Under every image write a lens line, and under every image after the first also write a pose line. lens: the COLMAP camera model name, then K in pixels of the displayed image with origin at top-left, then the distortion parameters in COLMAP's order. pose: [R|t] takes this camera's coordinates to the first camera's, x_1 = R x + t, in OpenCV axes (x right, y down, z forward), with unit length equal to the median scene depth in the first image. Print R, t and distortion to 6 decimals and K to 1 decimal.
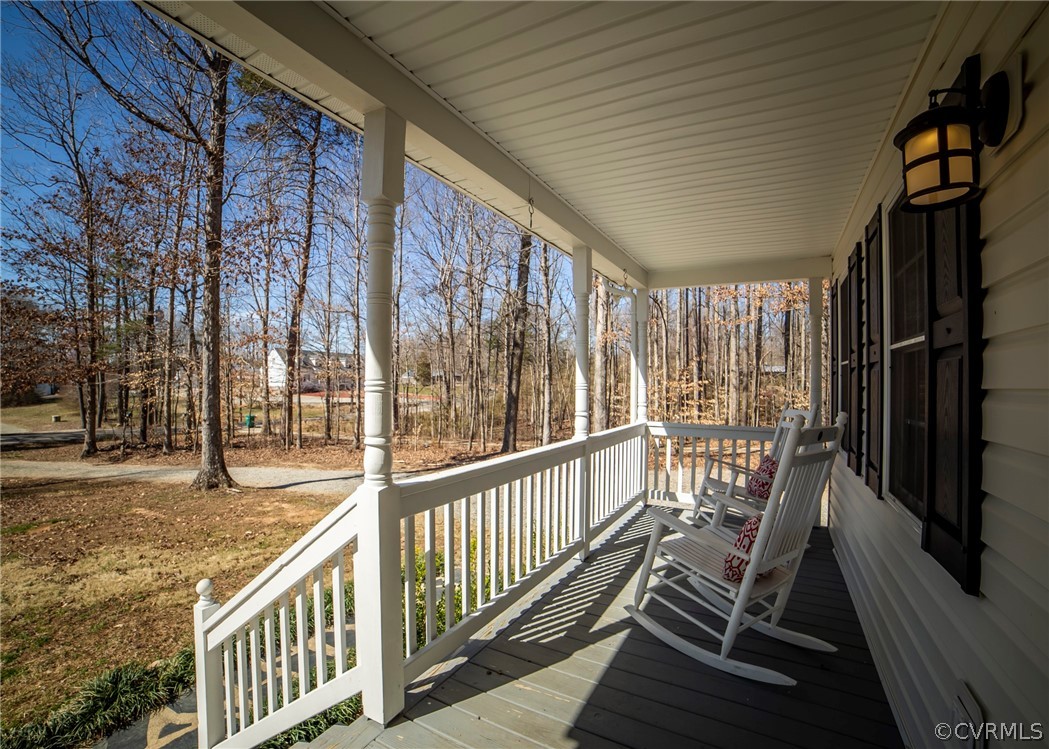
lens RADIAL K [[464.7, 0, 522.7], [0, 464.7, 391.4], [0, 0, 1]] dist [-0.059423, 0.000638]
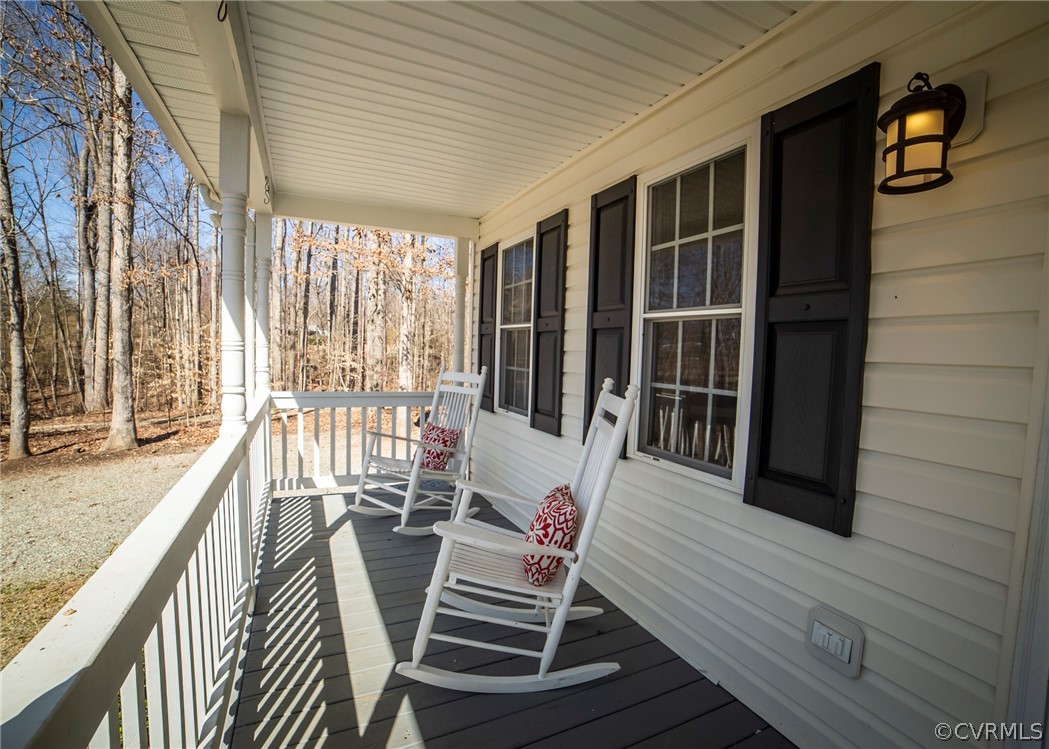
lens RADIAL K [[464.7, 0, 522.7], [0, 464.7, 391.4], [0, 0, 1]] dist [-0.059423, 0.000638]
pose [[0.586935, -0.064225, 0.807083, -0.125343], [-0.009700, 0.996219, 0.086330, -0.006947], [-0.809576, -0.058499, 0.584093, 0.310875]]
